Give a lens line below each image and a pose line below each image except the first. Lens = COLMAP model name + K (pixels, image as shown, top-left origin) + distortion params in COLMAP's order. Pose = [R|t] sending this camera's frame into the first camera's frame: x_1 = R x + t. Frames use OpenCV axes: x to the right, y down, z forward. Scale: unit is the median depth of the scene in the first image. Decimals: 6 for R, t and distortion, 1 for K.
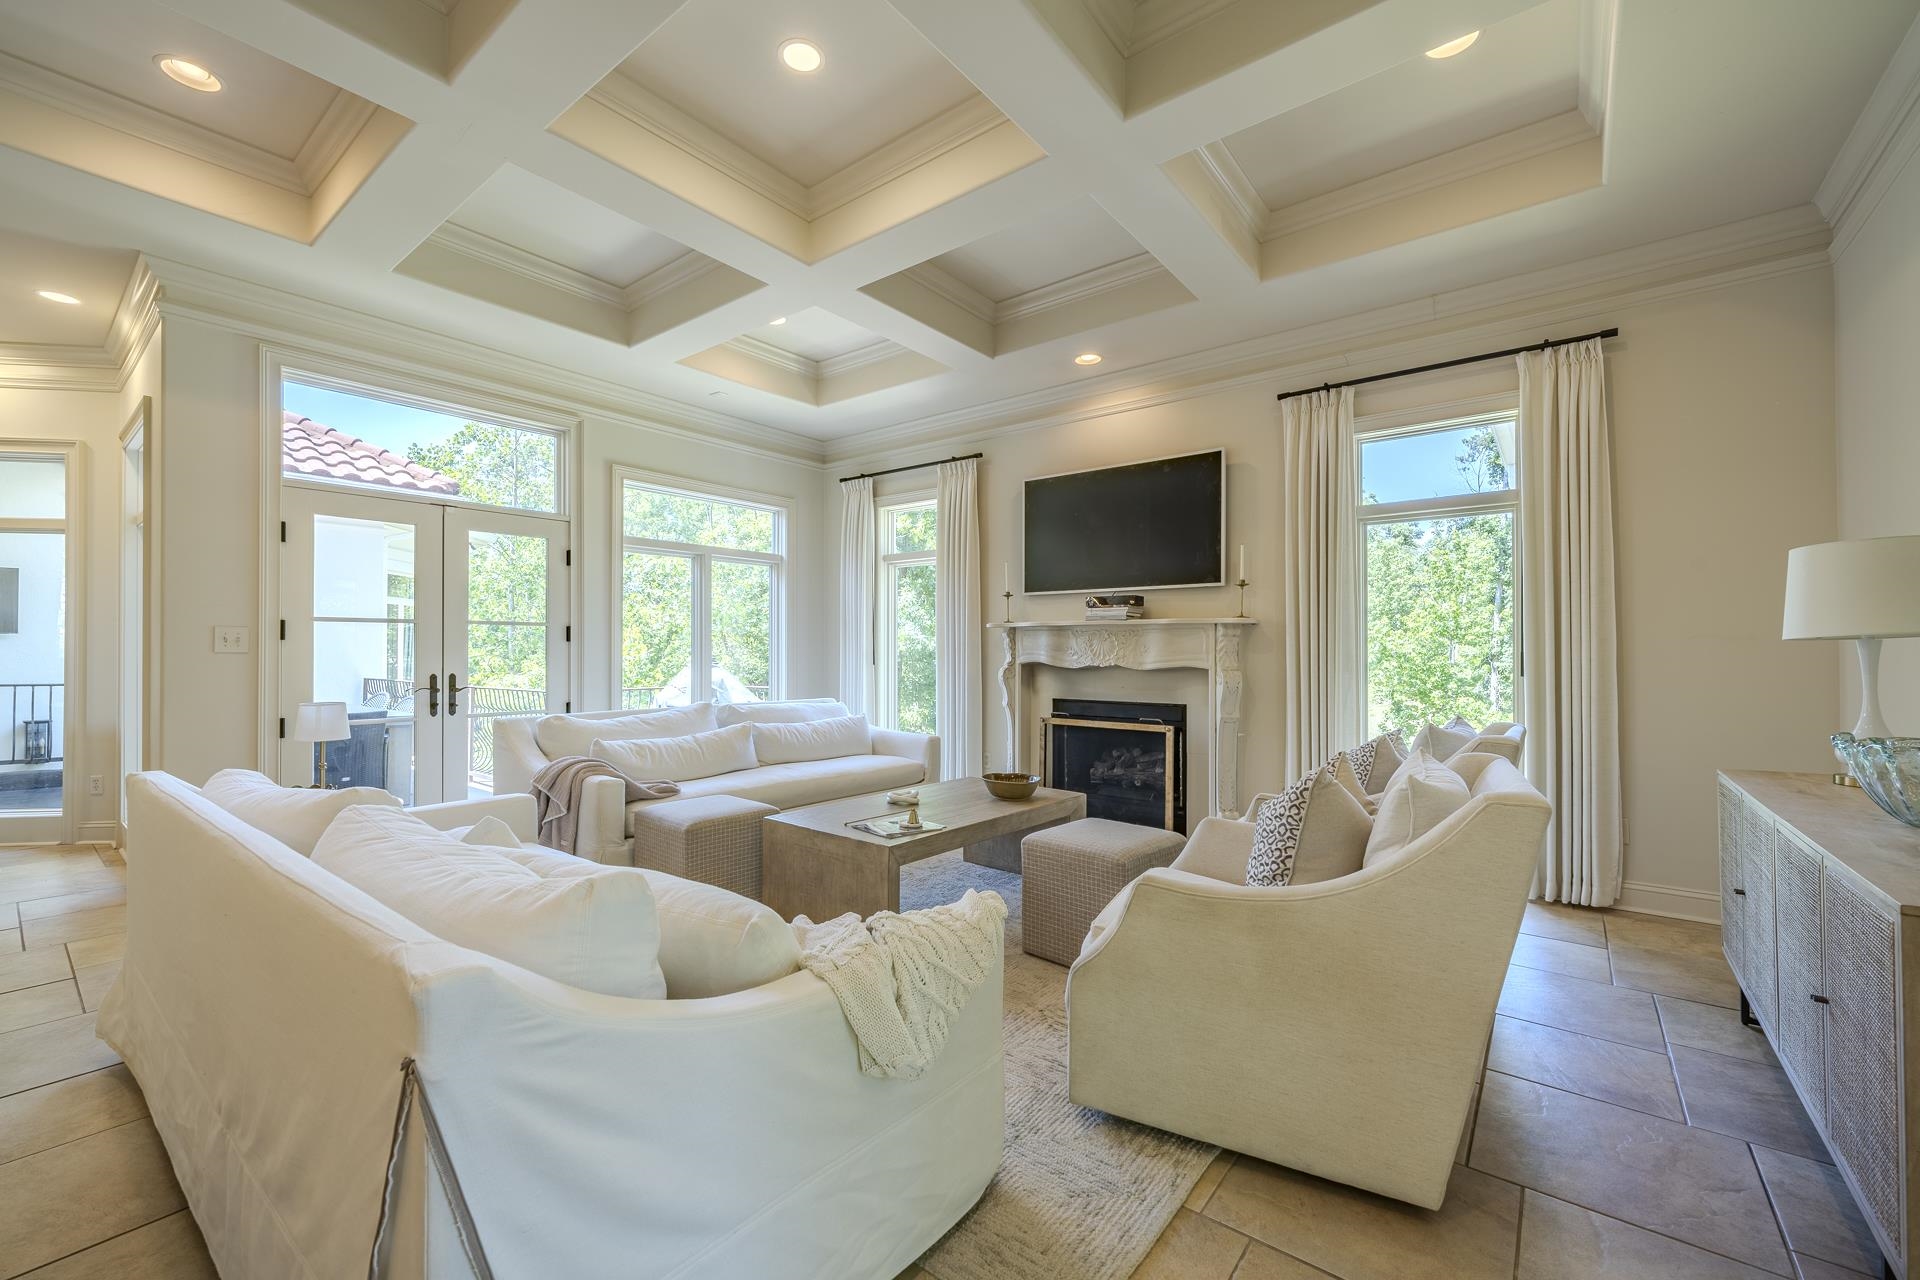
lens RADIAL K [[772.5, 0, 956.3], [0, 772.5, 644.4], [0, 0, 1]] dist [0.000417, -0.000593]
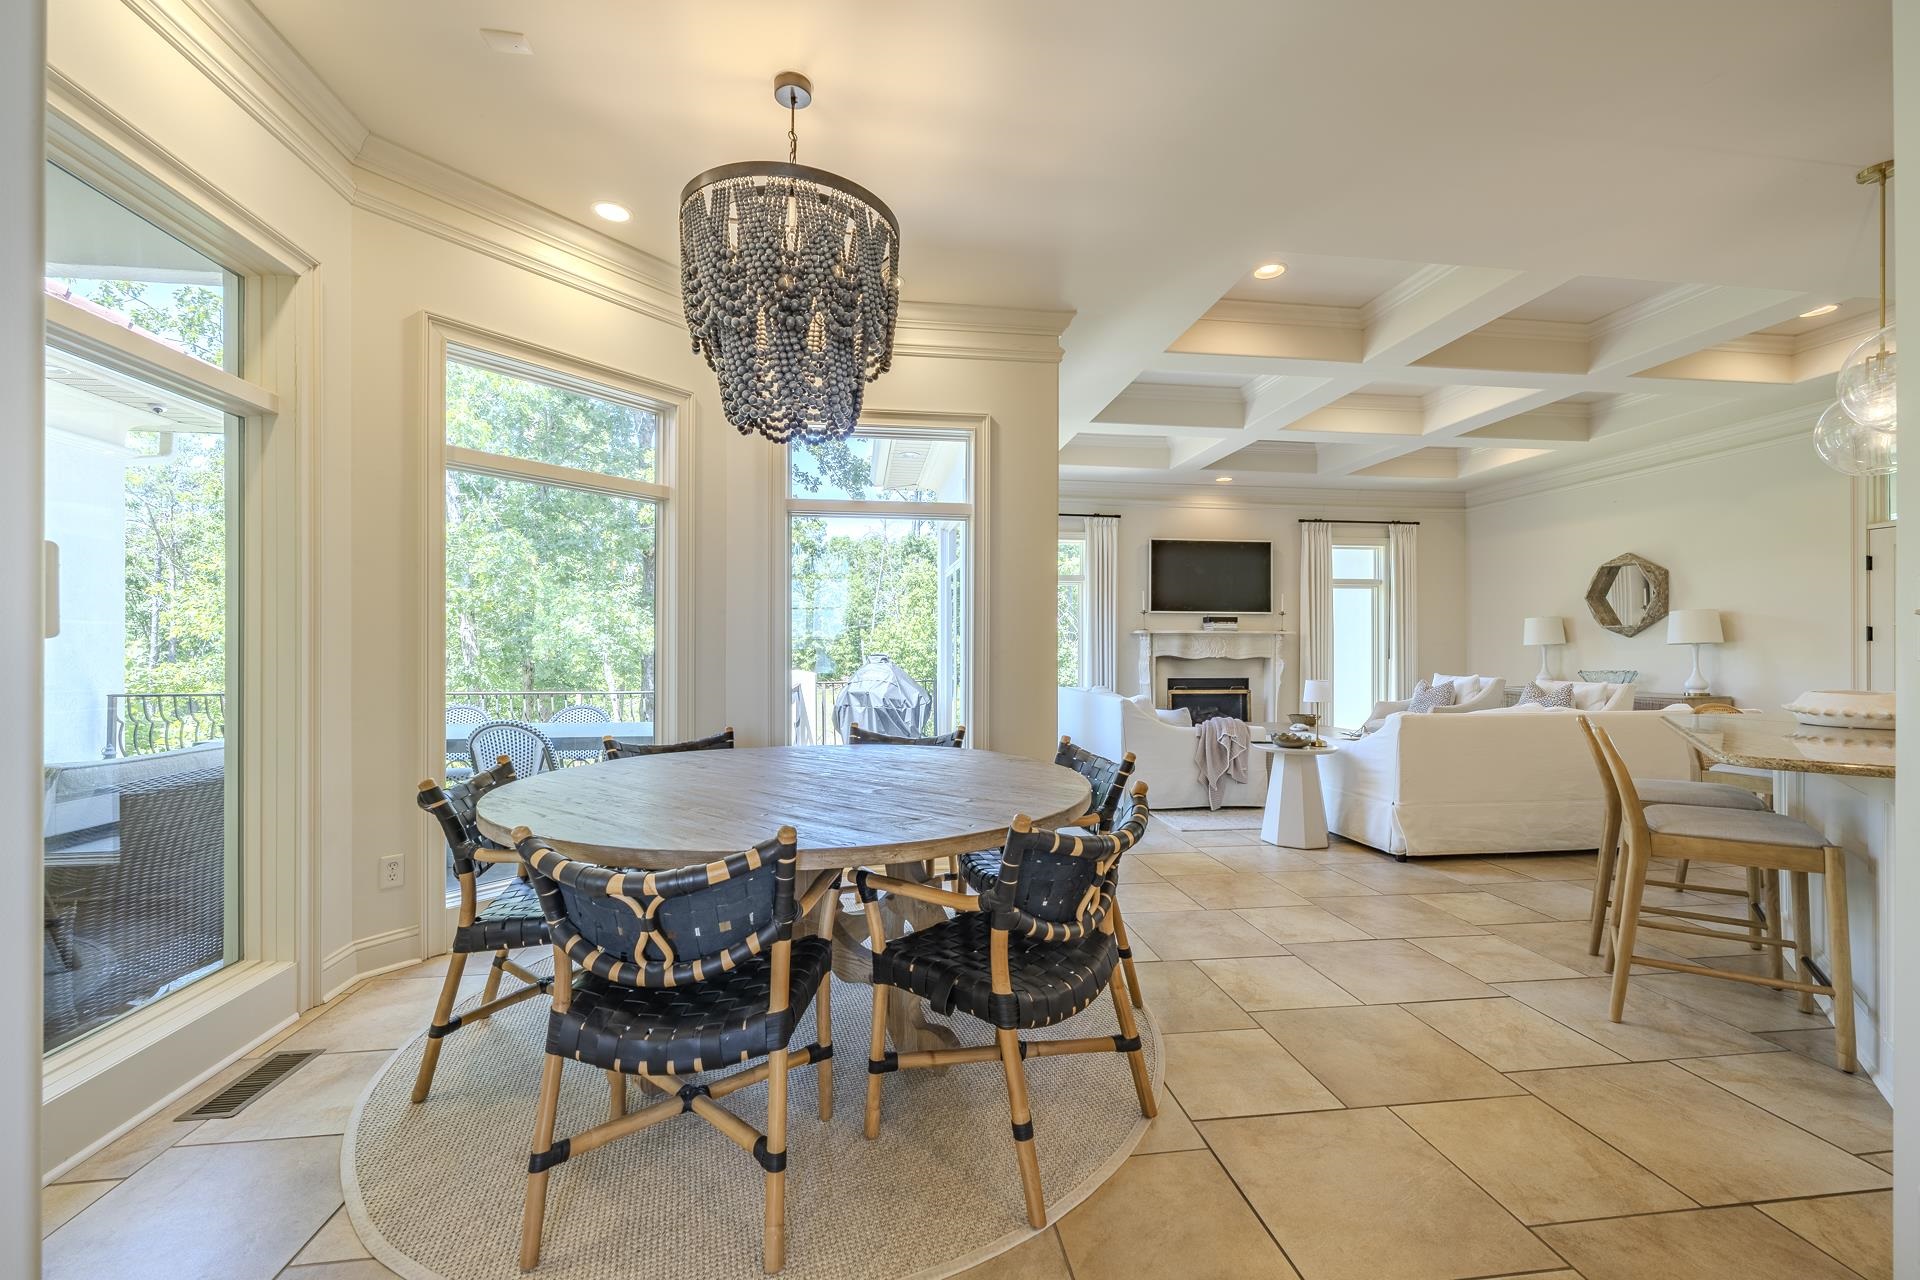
lens RADIAL K [[772.5, 0, 956.3], [0, 772.5, 644.4], [0, 0, 1]] dist [0.000417, -0.000593]
pose [[0.701225, 0.000279, 0.712940, -1.488968], [-0.004585, 0.999981, 0.004119, -0.005202], [-0.712925, -0.006157, 0.701213, 0.220045]]
